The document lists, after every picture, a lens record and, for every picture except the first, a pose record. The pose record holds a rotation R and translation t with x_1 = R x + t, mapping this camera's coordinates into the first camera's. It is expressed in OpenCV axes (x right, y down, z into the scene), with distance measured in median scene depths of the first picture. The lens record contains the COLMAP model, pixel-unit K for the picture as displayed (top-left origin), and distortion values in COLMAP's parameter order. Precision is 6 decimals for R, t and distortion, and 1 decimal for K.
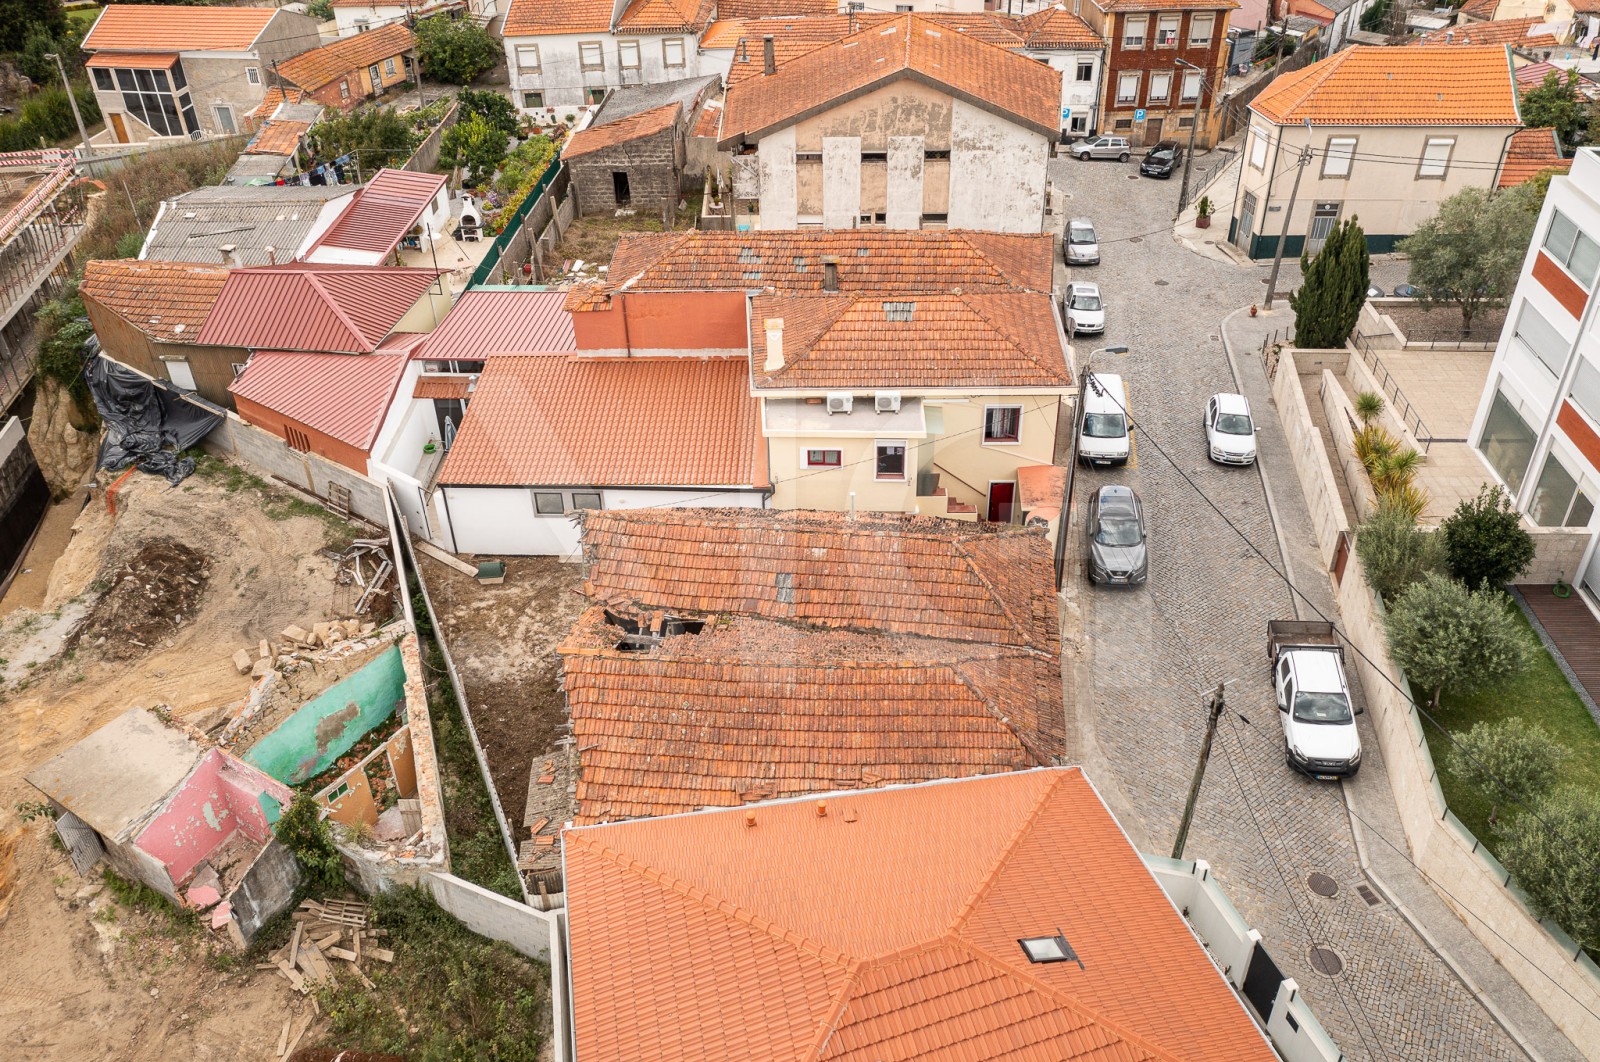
lens RADIAL K [[1281.5, 0, 838.5], [0, 1281.5, 484.2], [0, 0, 1]] dist [-0.004214, -0.002058]
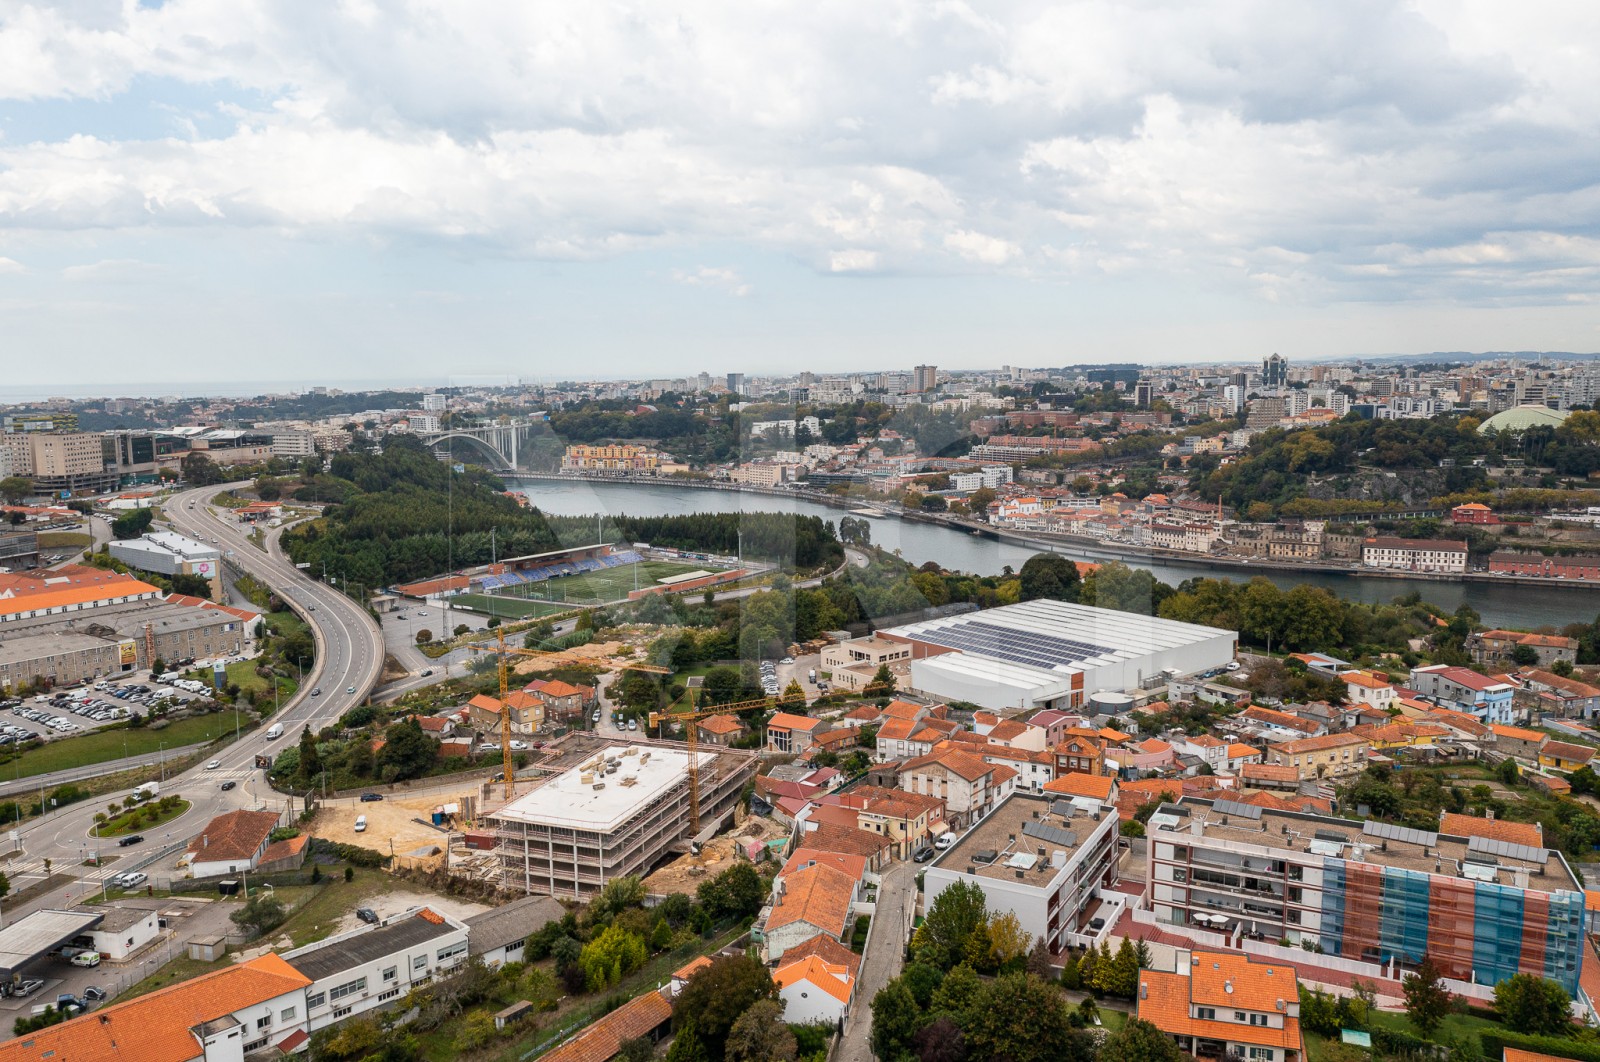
lens RADIAL K [[1267.4, 0, 800.2], [0, 1267.4, 528.2], [0, 0, 1]] dist [-0.014973, 0.000220]
pose [[0.880894, 0.054035, -0.470219, 1.880288], [-0.260983, 0.884242, -0.387304, 0.874730], [0.394859, 0.463893, 0.793025, -3.392486]]
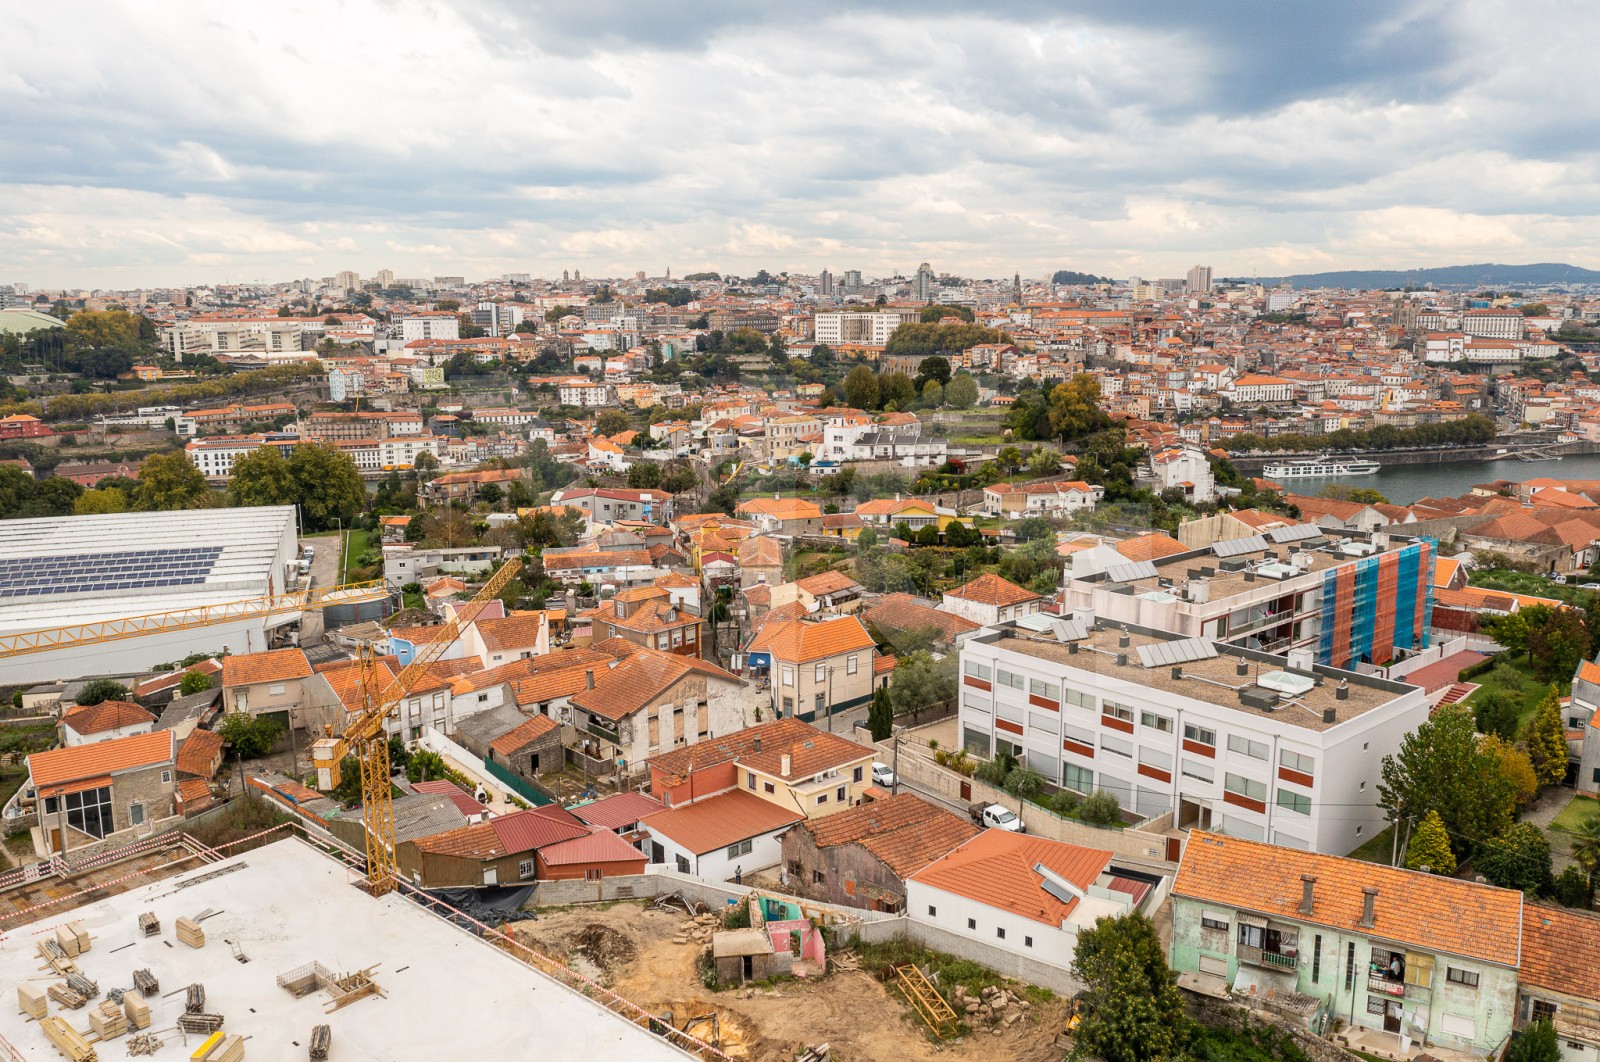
lens RADIAL K [[1254.0, 0, 803.7], [0, 1254.0, 541.4], [0, 0, 1]] dist [-0.002972, -0.004820]
pose [[0.750493, -0.123315, 0.649272, -1.388646], [0.375183, 0.888274, -0.264966, 0.149376], [-0.544057, 0.442451, 0.712909, -0.876141]]
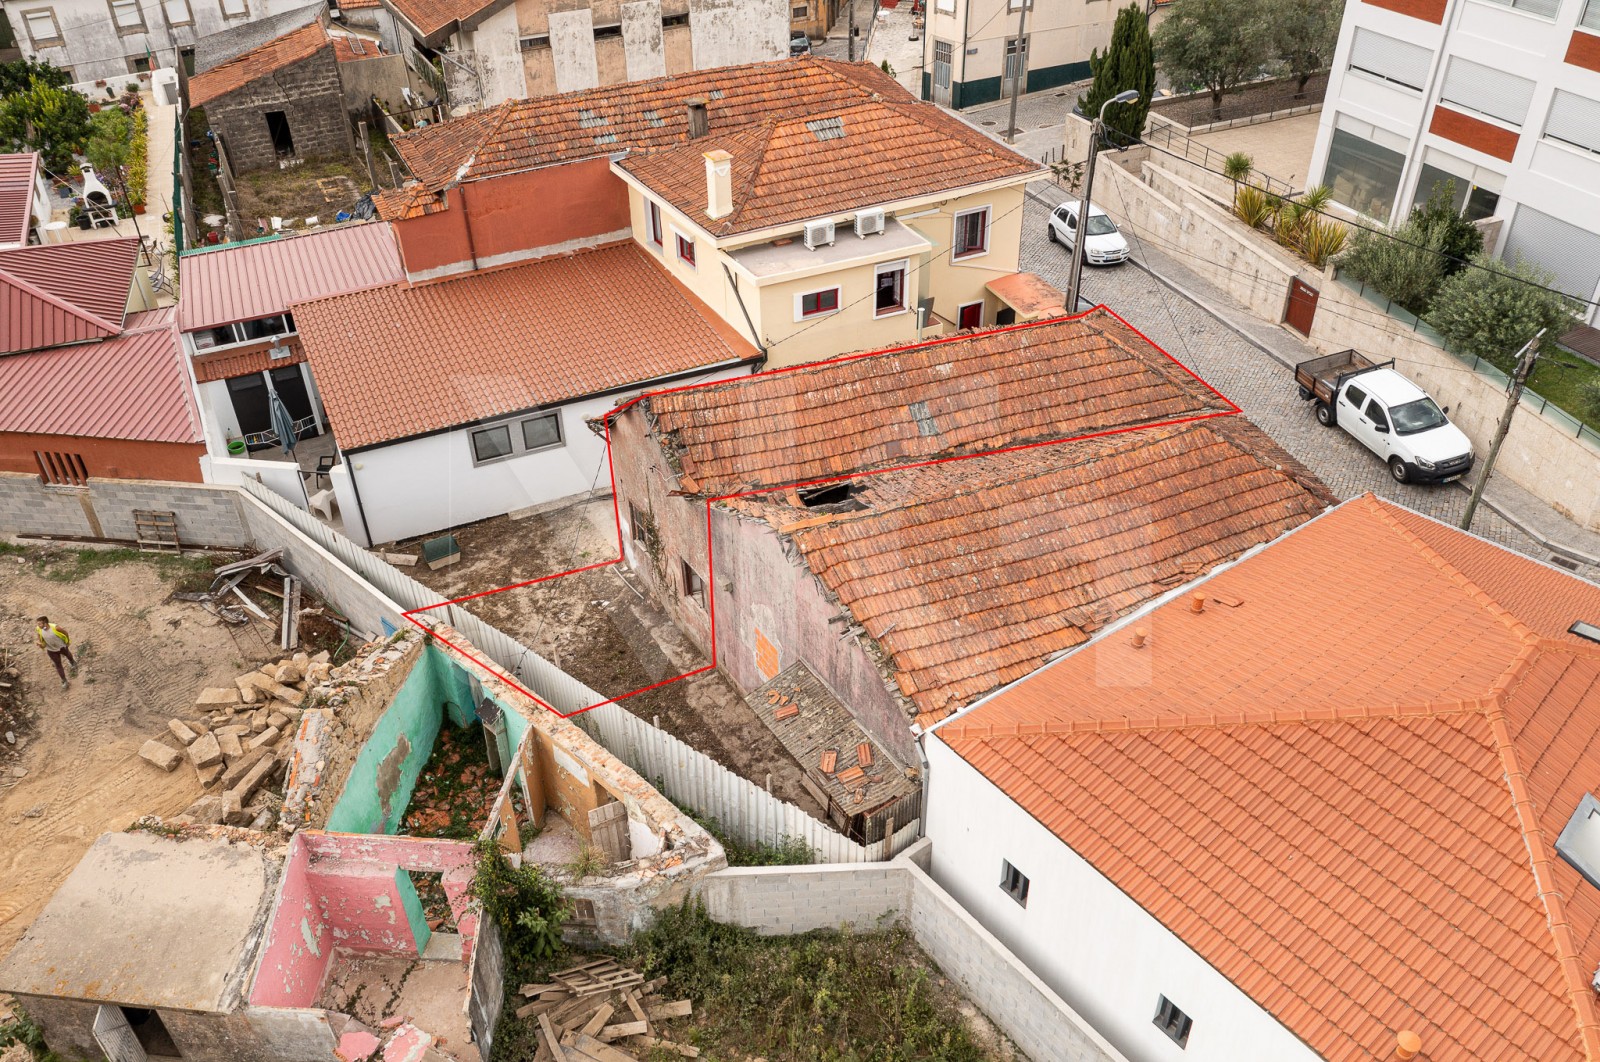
lens RADIAL K [[1254.0, 0, 803.7], [0, 1254.0, 541.4], [0, 0, 1]] dist [-0.002972, -0.004820]
pose [[0.899238, -0.269183, 0.344836, -0.293598], [0.257393, 0.962949, 0.080480, 0.052026], [-0.353723, 0.016388, 0.935206, 0.206263]]
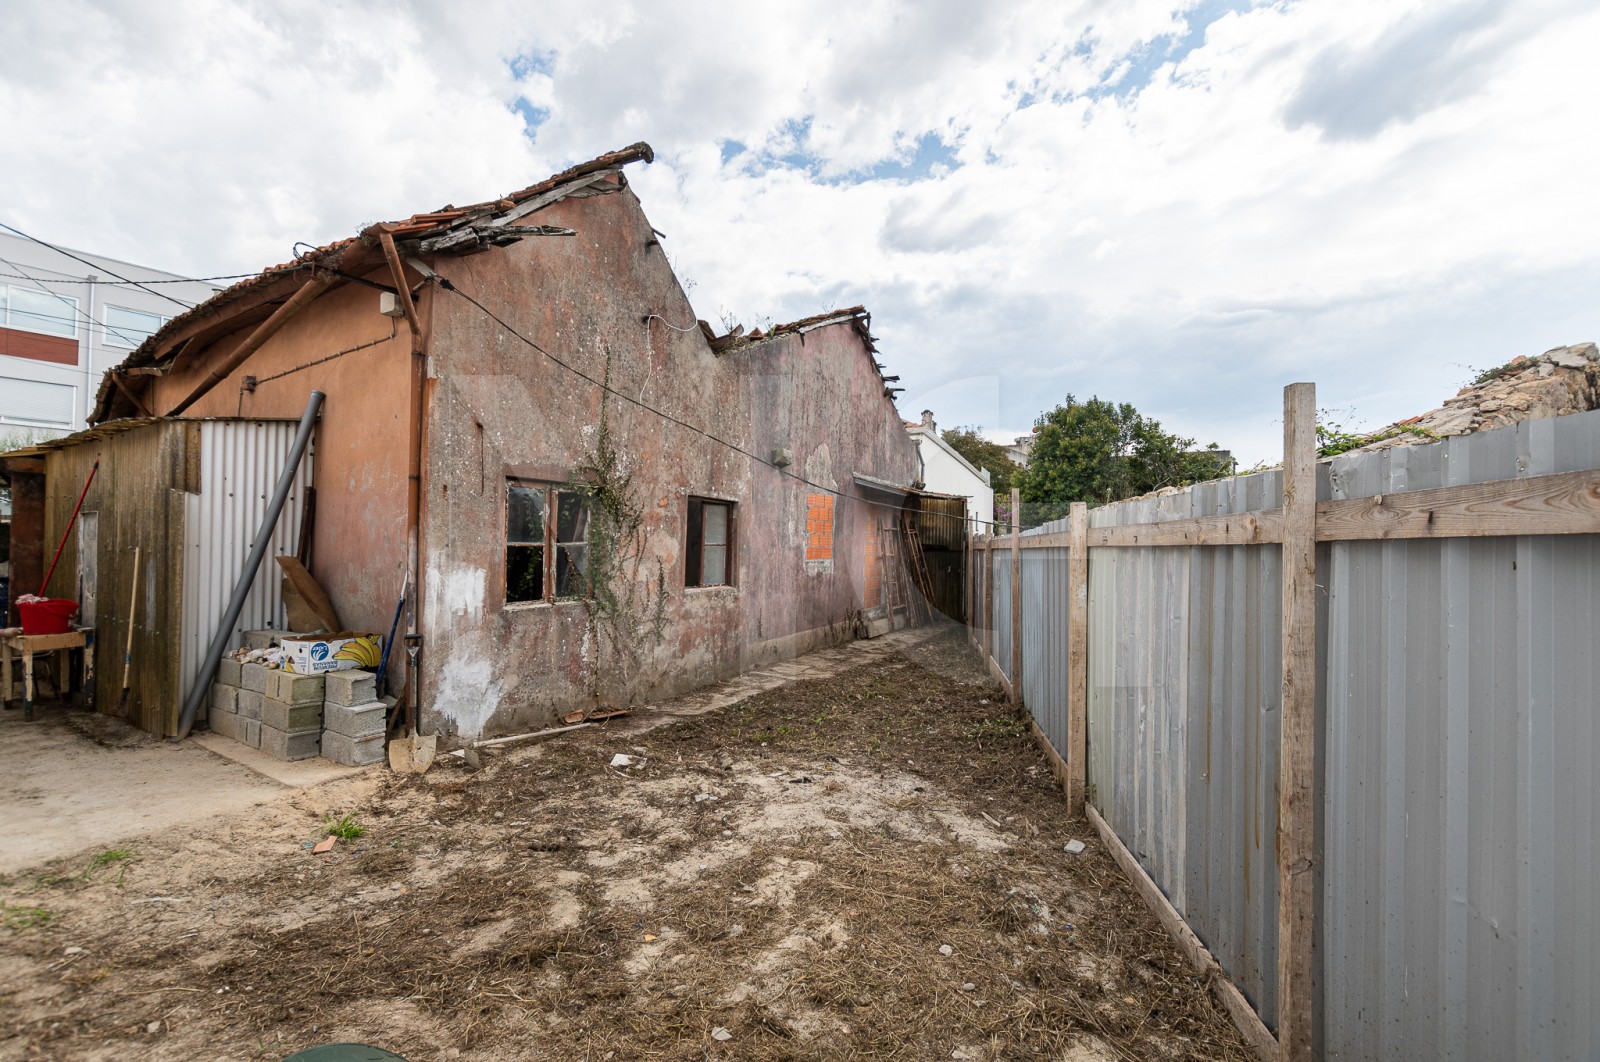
lens RADIAL K [[680.1, 0, 789.7], [0, 680.1, 528.1], [0, 0, 1]] dist [0.002735, -0.000389]
pose [[-0.814886, -0.003486, 0.579611, -0.268302], [0.314322, 0.837519, 0.446950, 0.027824], [-0.486993, 0.546398, -0.681386, 0.878399]]
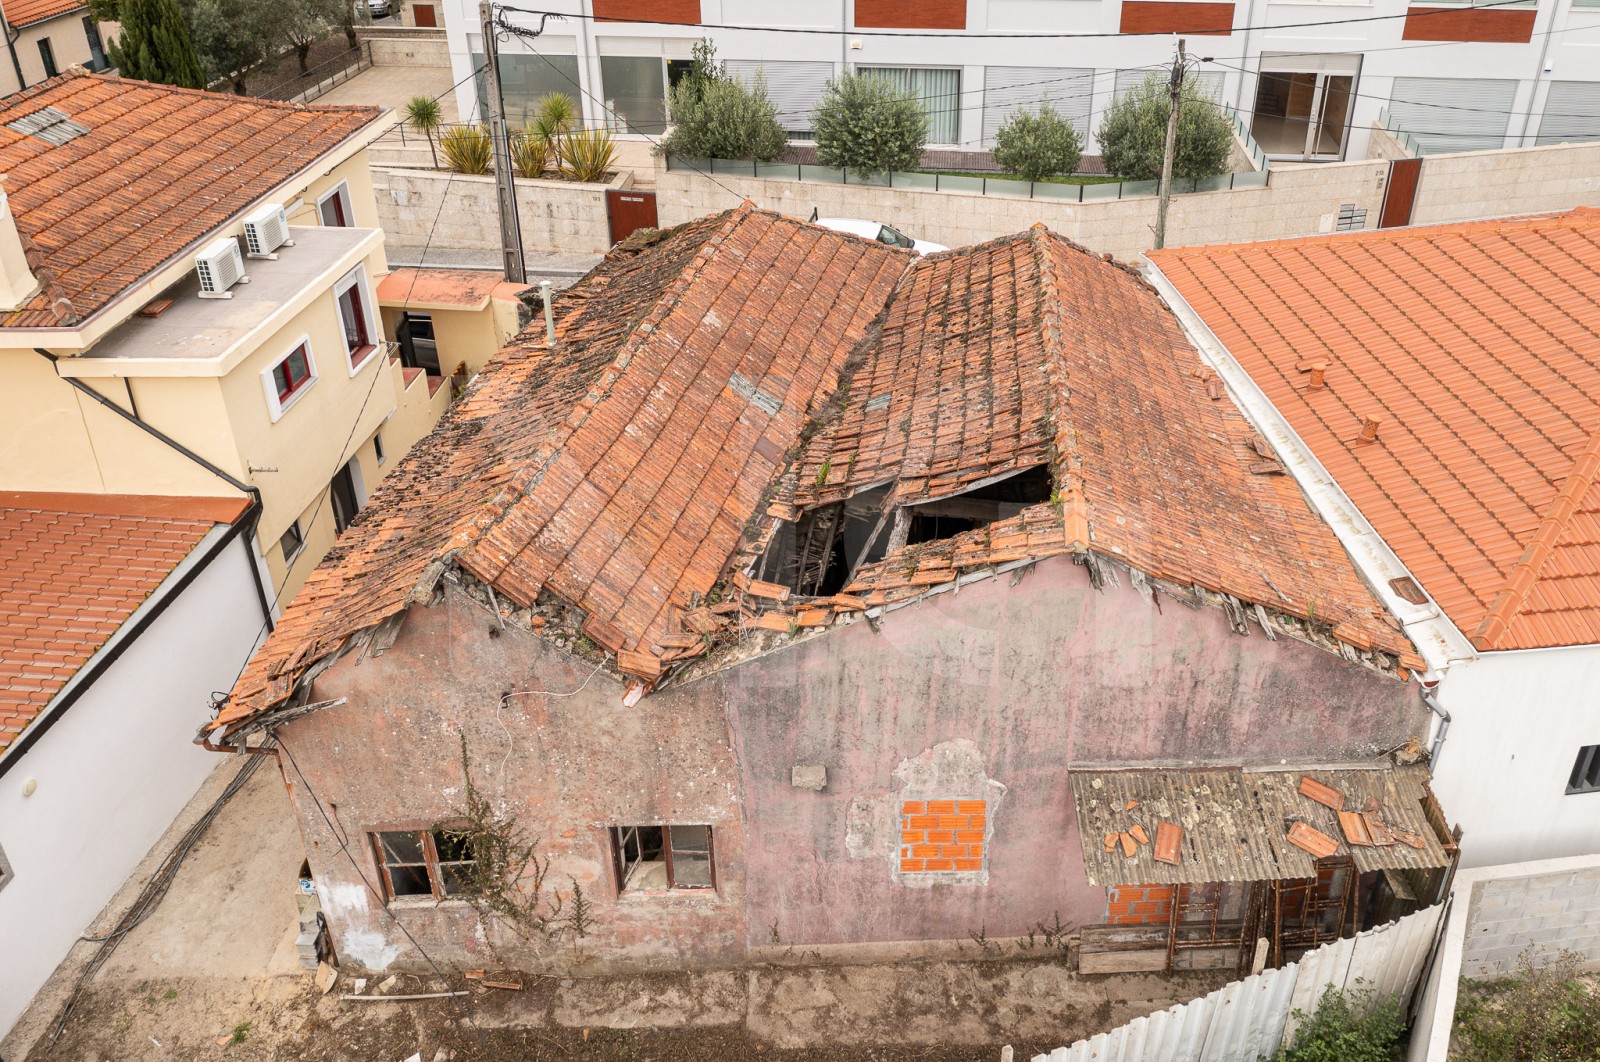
lens RADIAL K [[1276.2, 0, 850.3], [0, 1276.2, 443.2], [0, 0, 1]] dist [-0.001415, -0.004970]
pose [[0.073655, -0.487318, 0.870113, -0.352212], [0.560099, 0.742099, 0.368209, -0.050308], [-0.825145, 0.460229, 0.327606, 0.589383]]
